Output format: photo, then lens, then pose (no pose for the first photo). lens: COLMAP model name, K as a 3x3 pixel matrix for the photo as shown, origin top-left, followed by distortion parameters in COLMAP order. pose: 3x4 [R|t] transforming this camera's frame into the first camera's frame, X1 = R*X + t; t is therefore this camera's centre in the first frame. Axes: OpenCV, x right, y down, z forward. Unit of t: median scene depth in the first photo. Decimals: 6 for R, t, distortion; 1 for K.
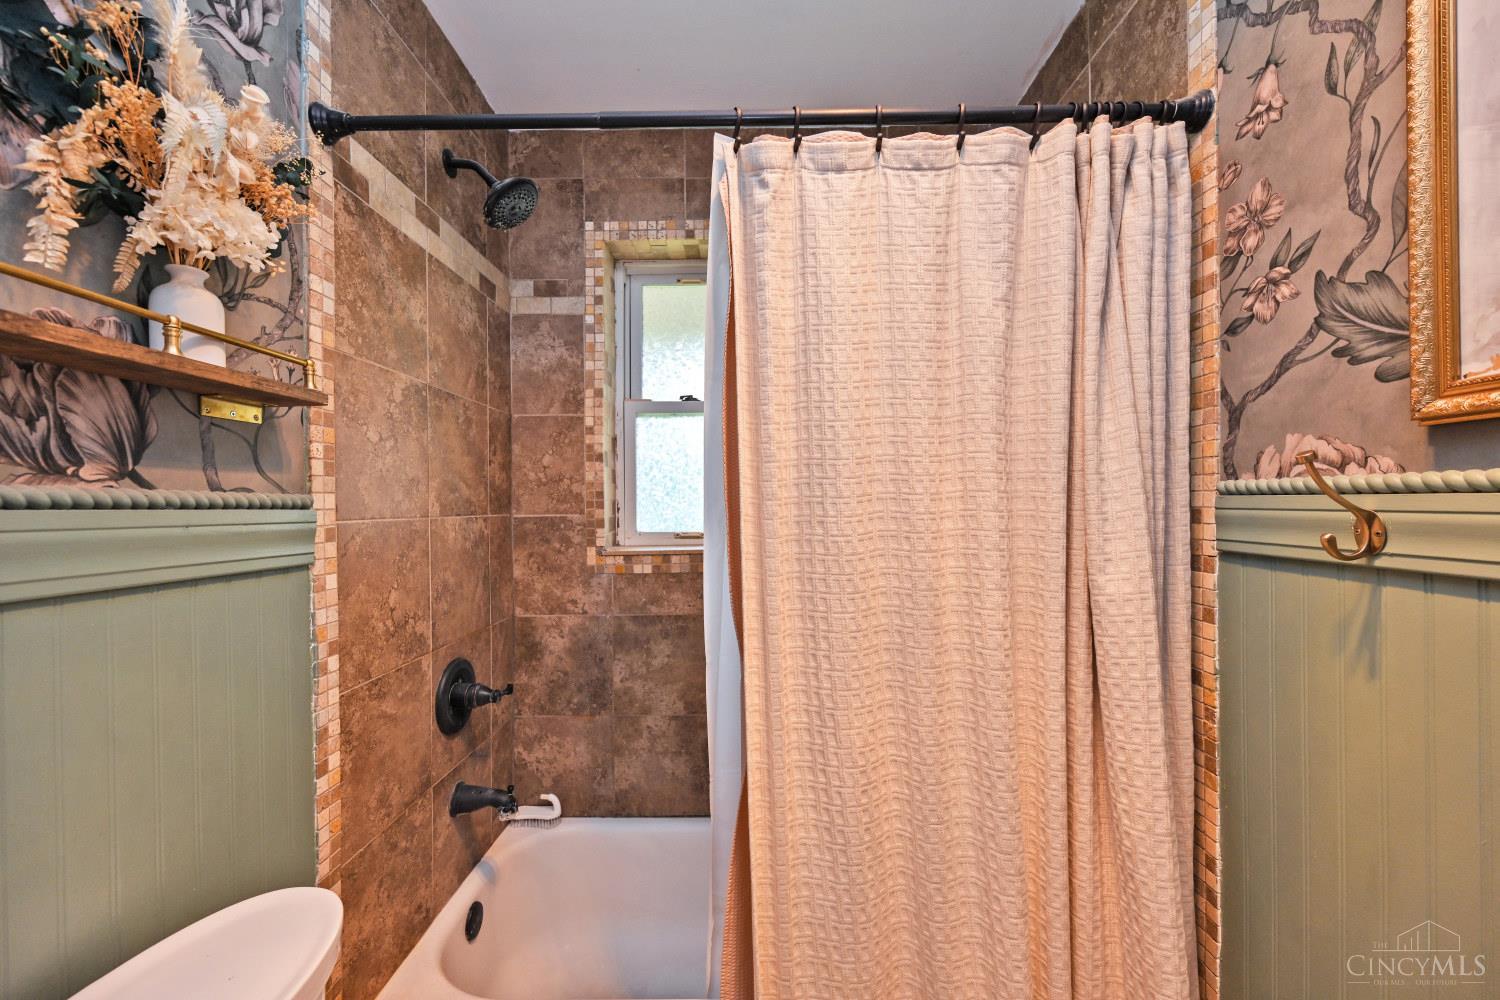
lens RADIAL K [[595.3, 0, 748.8], [0, 595.3, 501.5], [0, 0, 1]] dist [0.001439, 0.000024]
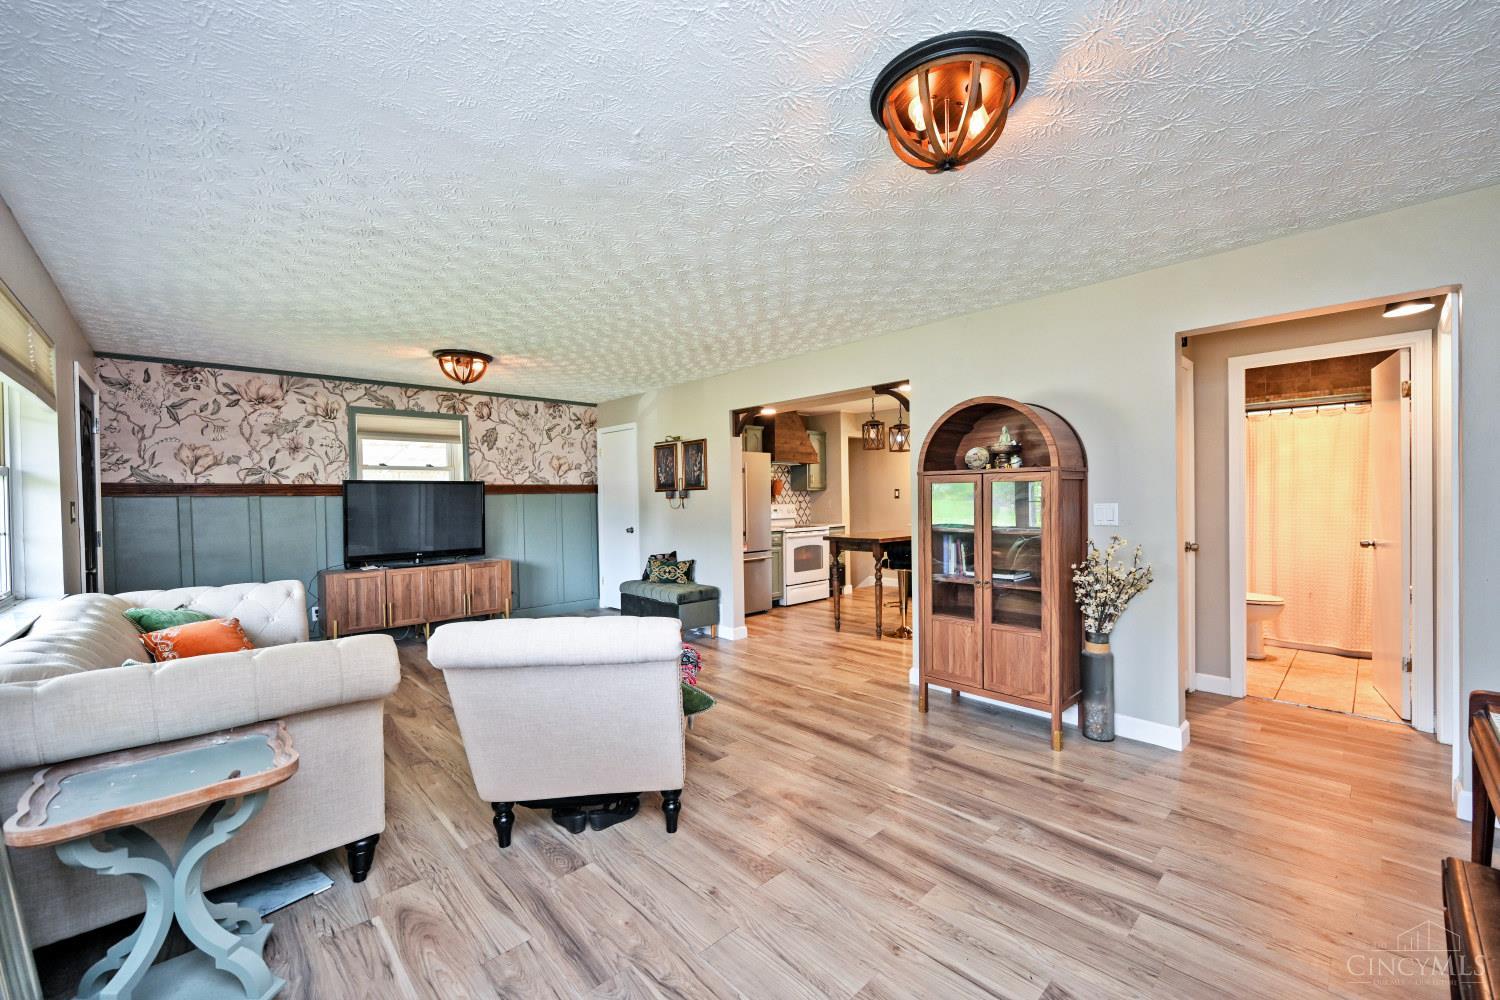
lens RADIAL K [[595.3, 0, 751.8], [0, 595.3, 501.0], [0, 0, 1]] dist [0.001439, 0.000024]
pose [[-0.696445, 0.004654, 0.717595, -6.841169], [0.013531, 0.999886, 0.006647, -0.014620], [-0.717482, 0.014339, -0.696429, 0.708268]]
